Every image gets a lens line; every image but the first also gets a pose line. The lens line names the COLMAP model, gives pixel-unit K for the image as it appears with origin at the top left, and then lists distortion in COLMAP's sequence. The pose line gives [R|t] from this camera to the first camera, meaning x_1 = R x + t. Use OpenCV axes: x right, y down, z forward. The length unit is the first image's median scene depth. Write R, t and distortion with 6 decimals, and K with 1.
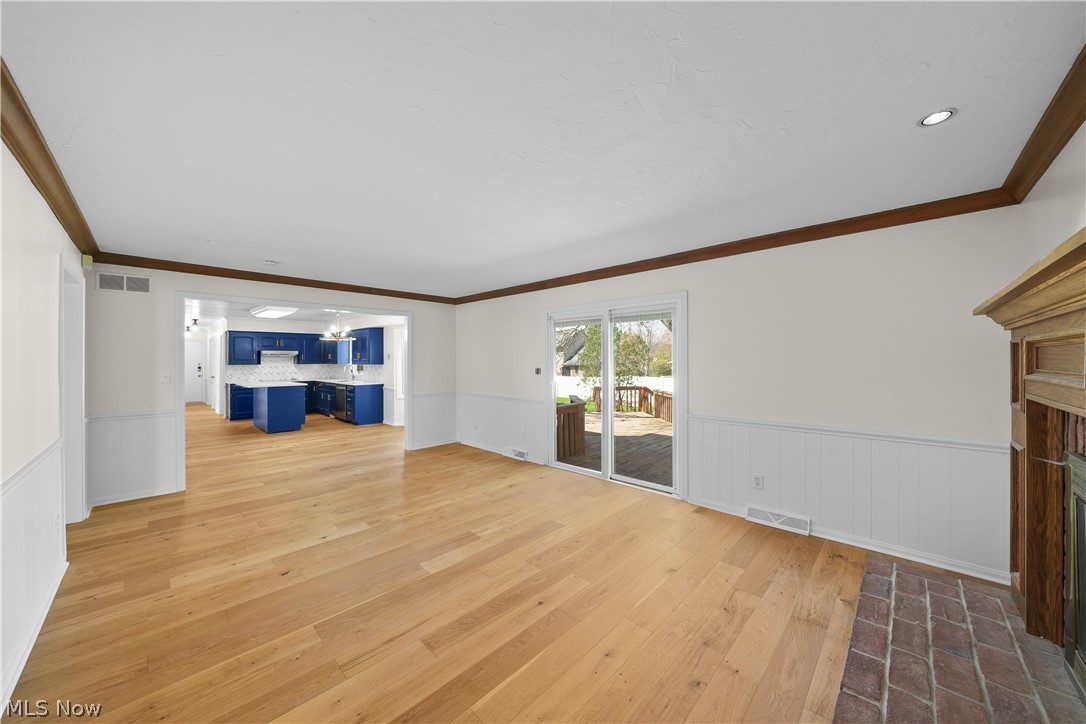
lens RADIAL K [[374.9, 0, 542.1], [0, 374.9, 360.3], [0, 0, 1]] dist [-0.003550, 0.000005]
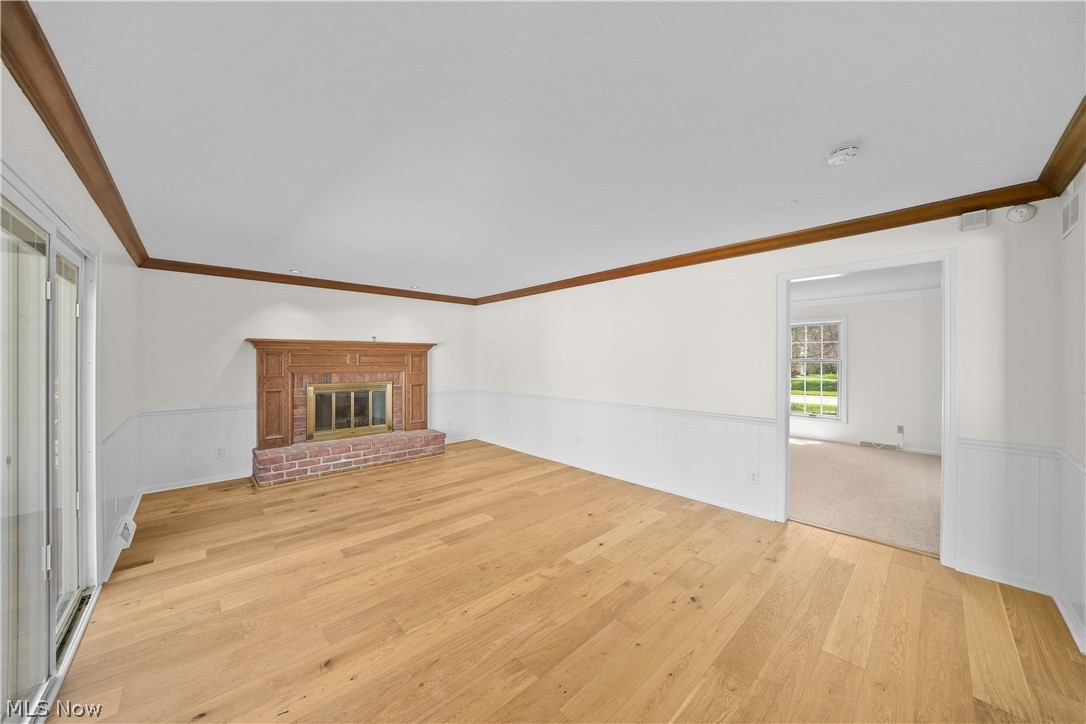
lens RADIAL K [[374.9, 0, 541.8], [0, 374.9, 358.6], [0, 0, 1]] dist [-0.003550, 0.000005]
pose [[-0.998869, 0.006524, 0.047100, -0.314532], [0.006726, 0.999969, 0.004133, -0.003307], [-0.047072, 0.004445, -0.998882, 1.285539]]
